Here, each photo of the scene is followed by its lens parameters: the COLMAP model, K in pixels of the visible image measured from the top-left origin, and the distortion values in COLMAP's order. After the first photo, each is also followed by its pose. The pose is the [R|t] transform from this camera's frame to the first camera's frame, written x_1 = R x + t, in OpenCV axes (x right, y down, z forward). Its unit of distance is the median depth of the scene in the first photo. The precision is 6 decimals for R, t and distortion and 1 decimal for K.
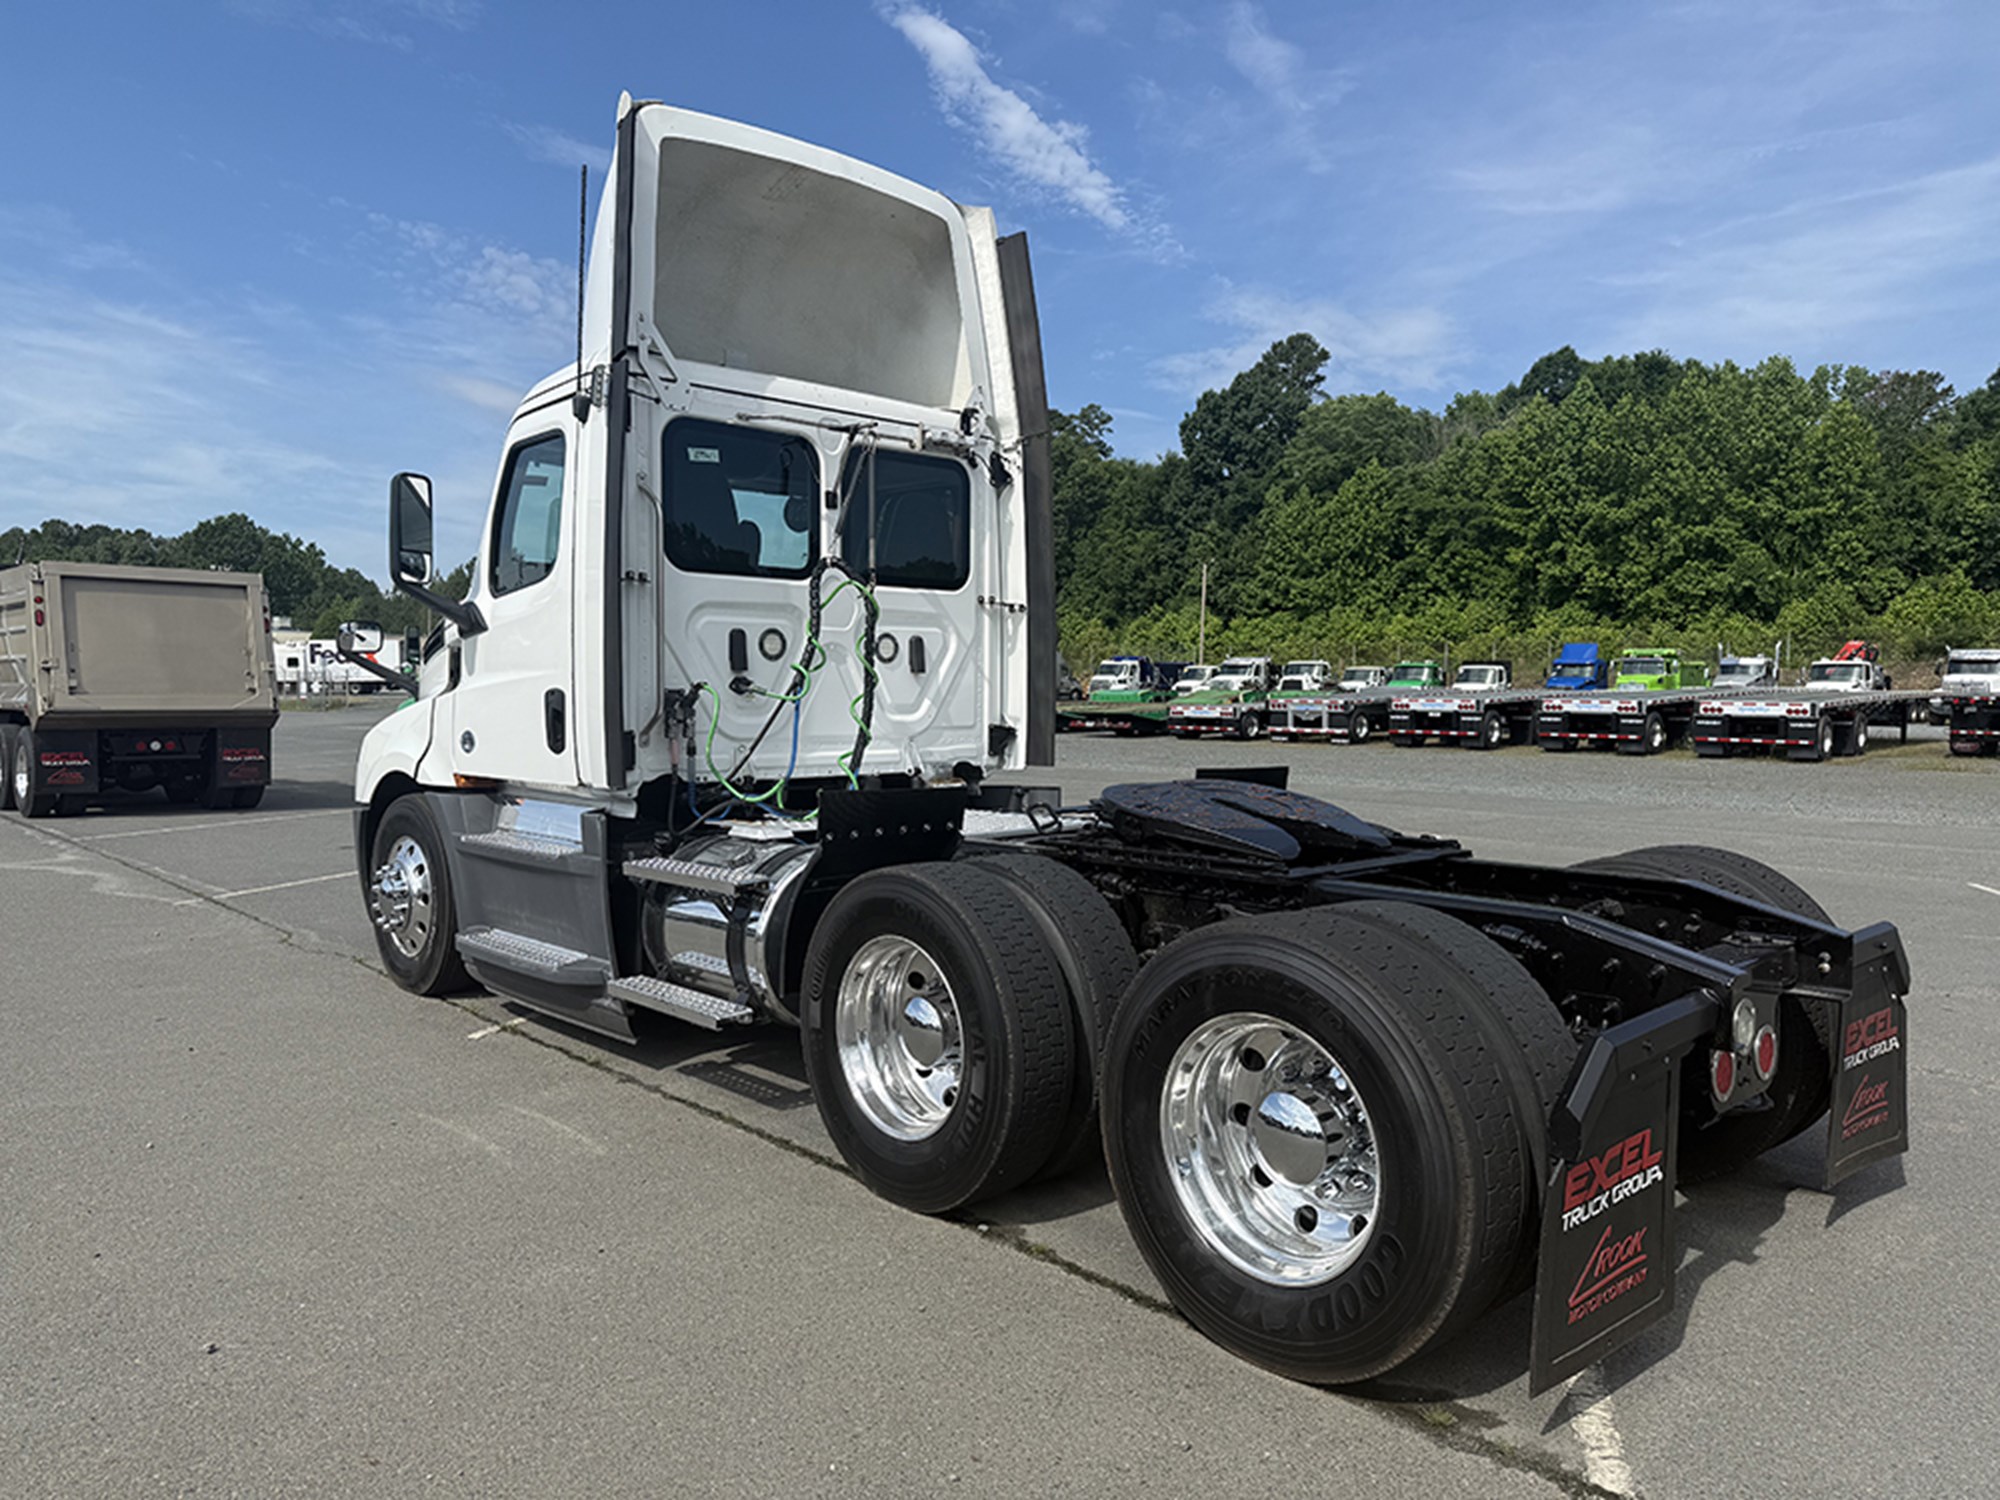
lens RADIAL K [[1427.3, 0, 1000.0], [0, 1427.3, 750.0], [0, 0, 1]] dist [0.107389, -0.114930]
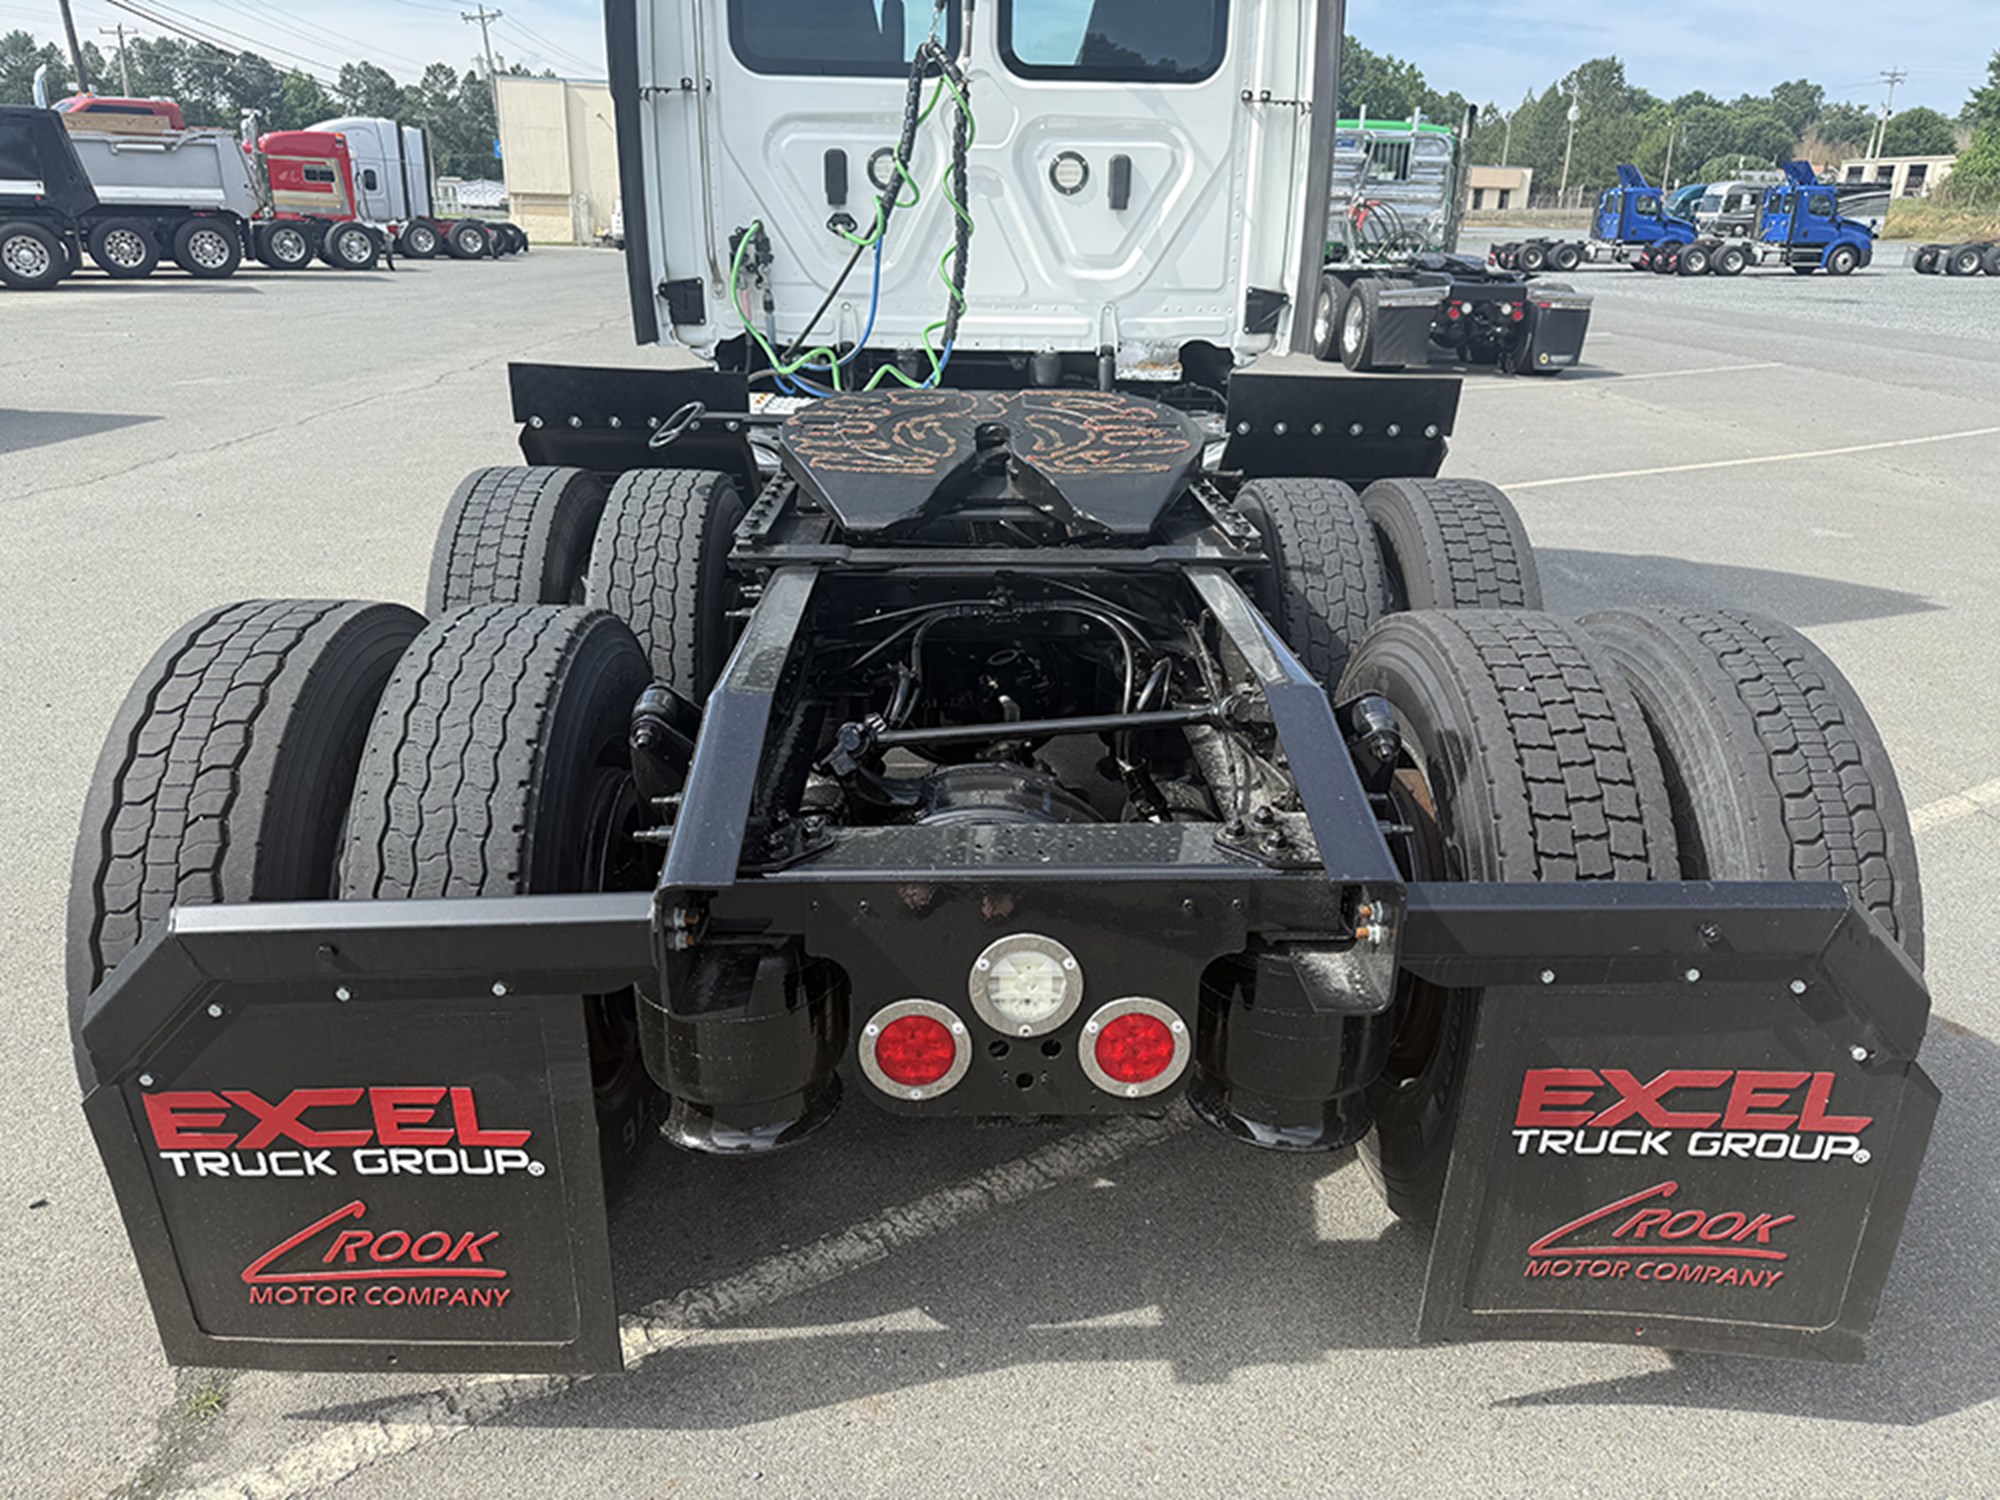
lens RADIAL K [[1427.3, 0, 1000.0], [0, 1427.3, 750.0], [0, 0, 1]] dist [0.107389, -0.114930]
pose [[0.743890, 0.239472, -0.623924, 0.468425], [-0.042728, 0.948728, 0.313193, -0.022320], [0.666935, -0.206322, 0.715981, 0.391103]]
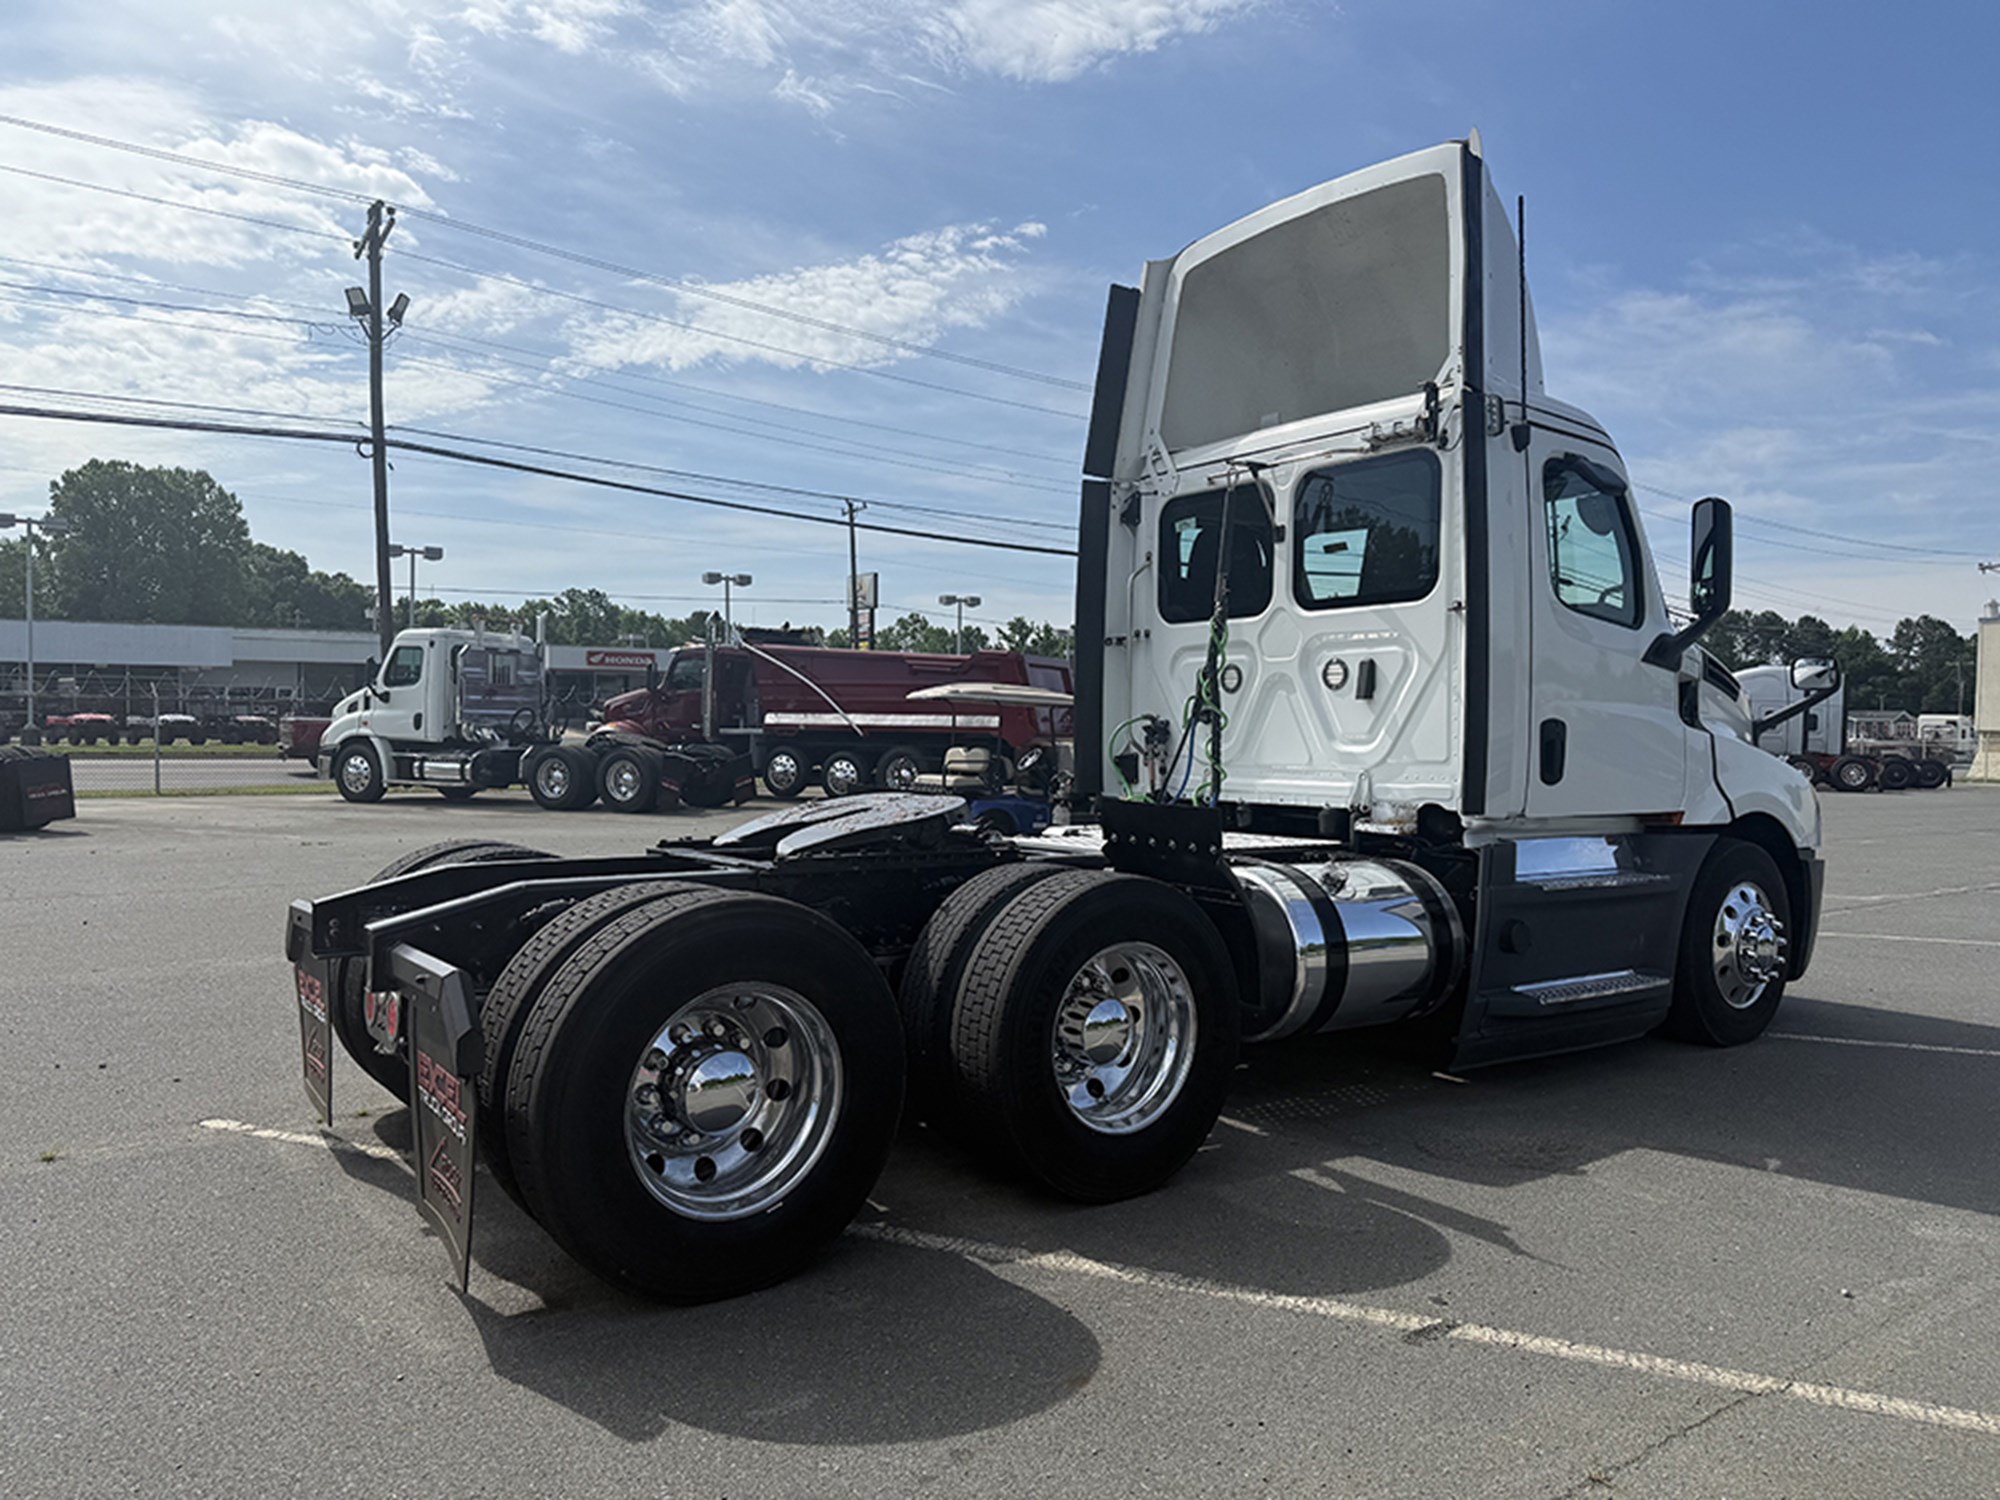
lens RADIAL K [[1427.3, 0, 1000.0], [0, 1427.3, 750.0], [0, 0, 1]] dist [0.107389, -0.114930]
pose [[-0.122165, 0.005212, -0.992496, 0.955480], [-0.053828, 0.998480, 0.011869, -0.022191], [0.991049, 0.054874, -0.121698, 0.953139]]
